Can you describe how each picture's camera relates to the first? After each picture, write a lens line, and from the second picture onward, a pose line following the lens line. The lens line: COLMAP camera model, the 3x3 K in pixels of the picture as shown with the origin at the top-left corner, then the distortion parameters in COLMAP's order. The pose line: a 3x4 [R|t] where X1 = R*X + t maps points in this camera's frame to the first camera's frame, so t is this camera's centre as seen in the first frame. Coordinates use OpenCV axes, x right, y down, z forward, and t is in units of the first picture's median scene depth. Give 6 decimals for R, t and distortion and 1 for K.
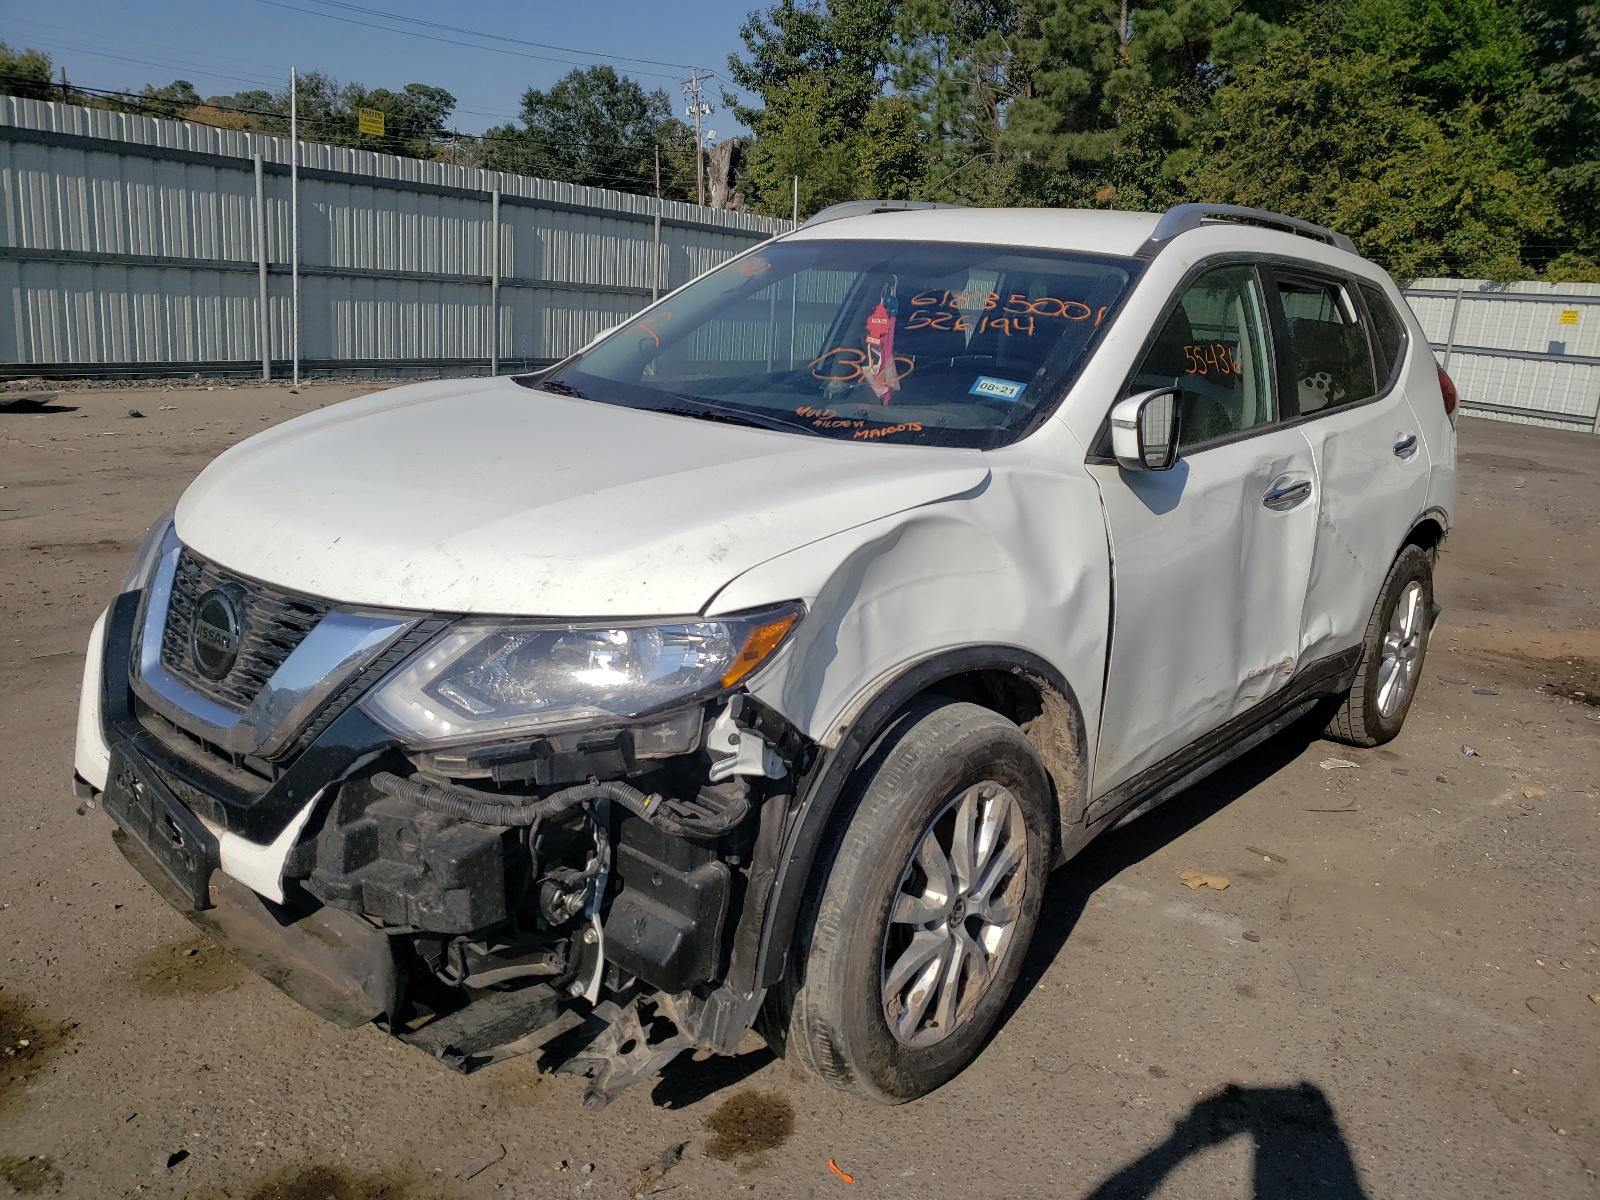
lens RADIAL K [[1247.9, 0, 774.4], [0, 1247.9, 593.4], [0, 0, 1]] dist [0.036030, 0.001234]
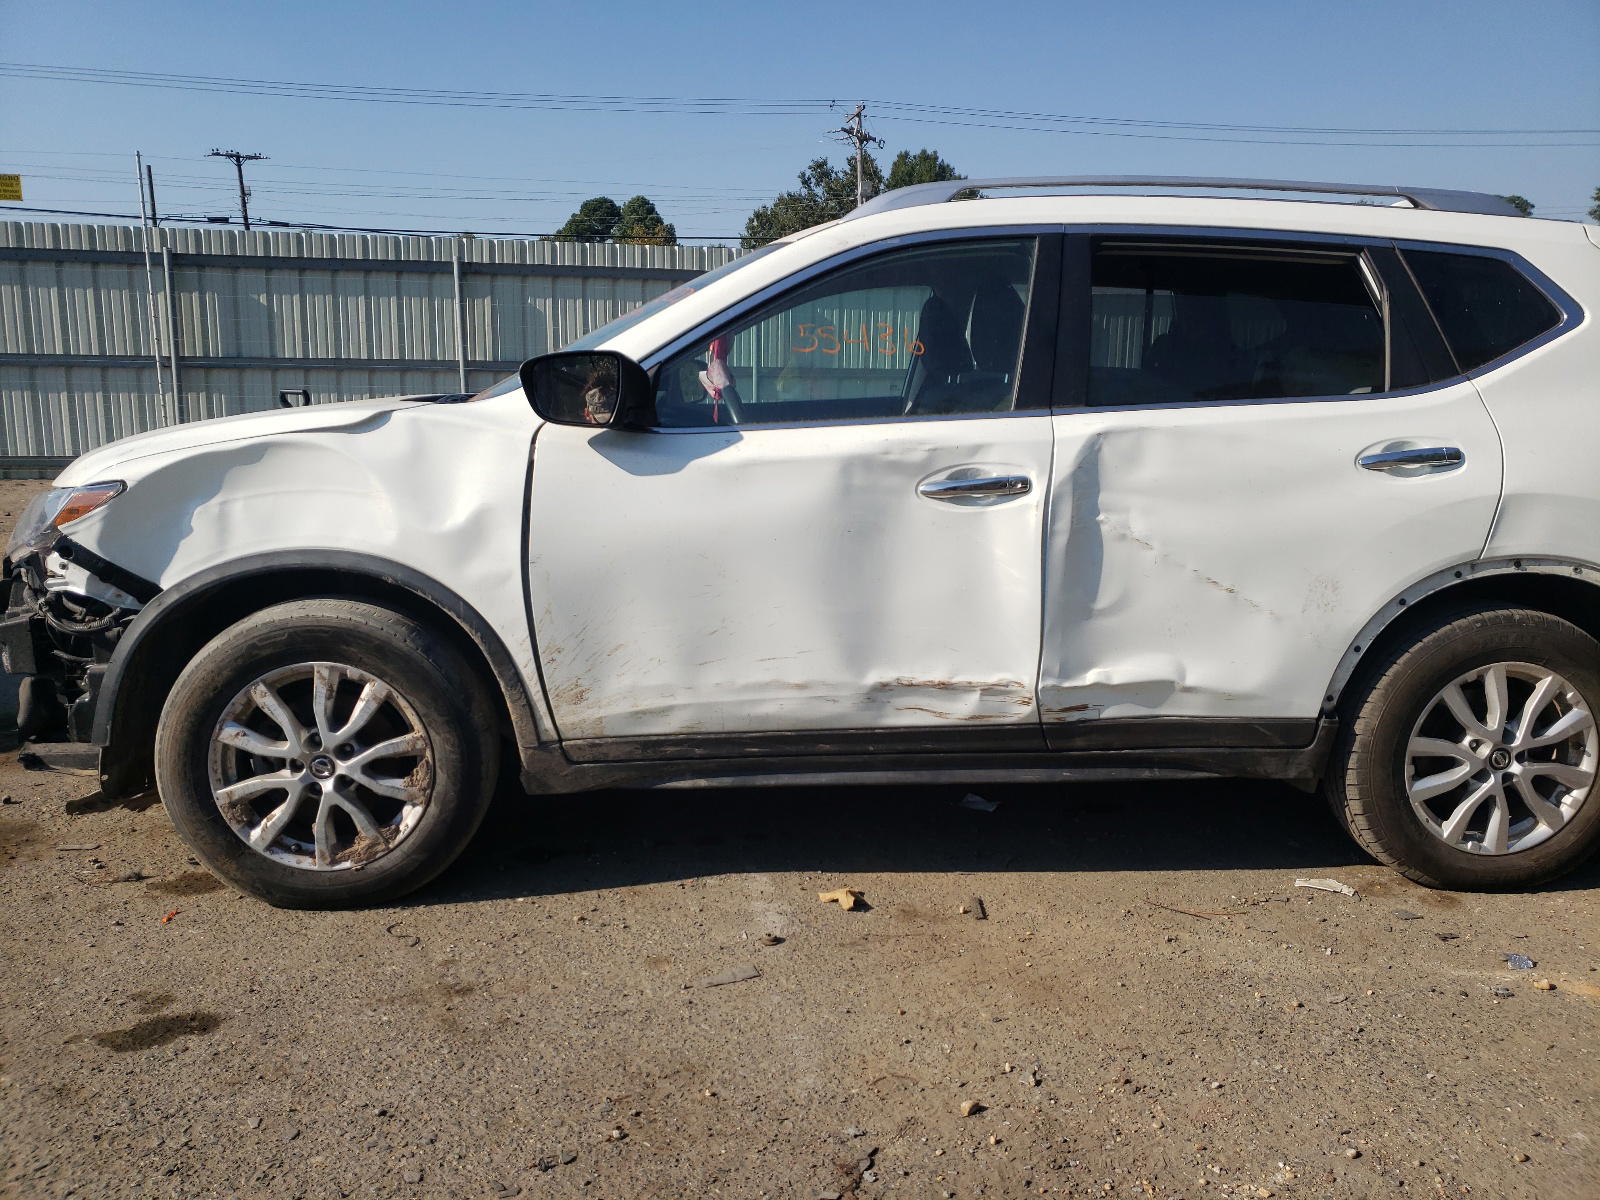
lens RADIAL K [[1247.9, 0, 774.4], [0, 1247.9, 593.4], [0, 0, 1]] dist [0.036030, 0.001234]
pose [[0.712764, 0.083101, -0.696464, 1.375727], [-0.140787, 0.989699, -0.025993, 0.056755], [0.687130, 0.116579, 0.717121, 0.414663]]
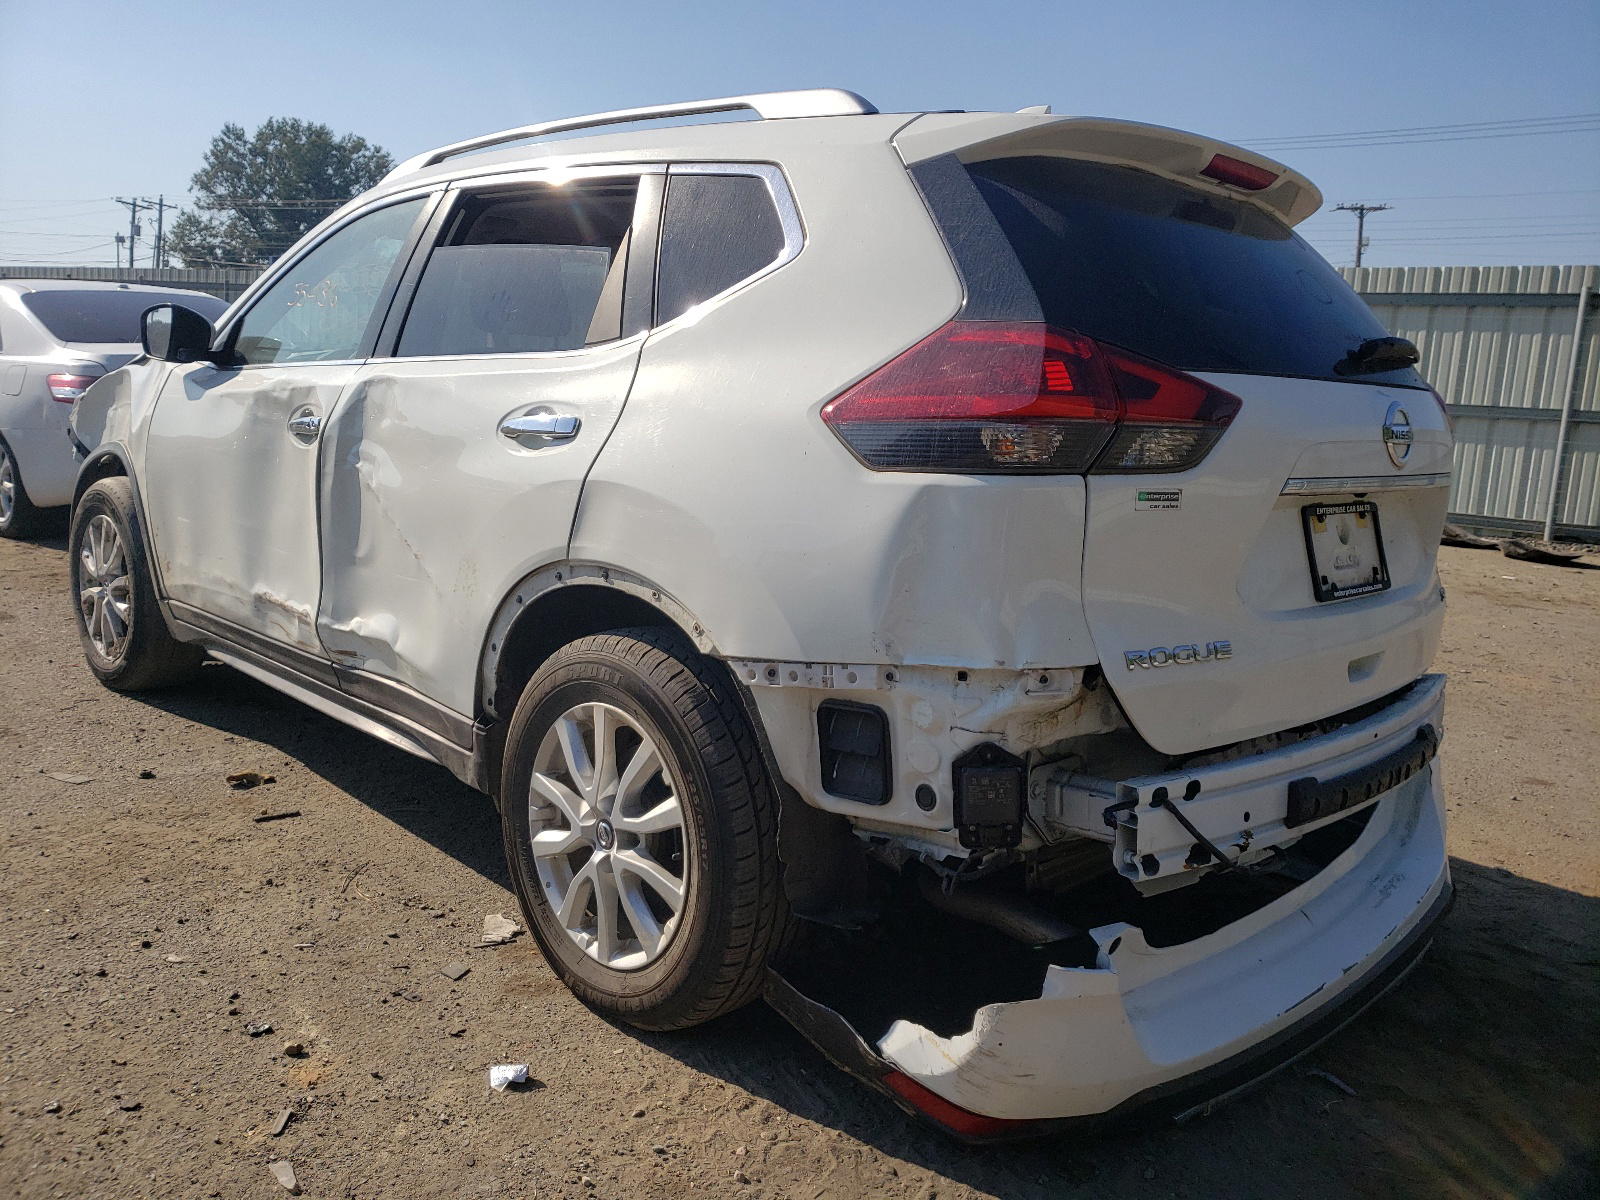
lens RADIAL K [[1247.9, 0, 774.4], [0, 1247.9, 593.4], [0, 0, 1]] dist [0.036030, 0.001234]
pose [[-0.085703, 0.116808, -0.989450, 2.007821], [-0.285080, 0.948707, 0.136691, -0.294947], [0.954665, 0.293787, -0.048007, 2.163840]]
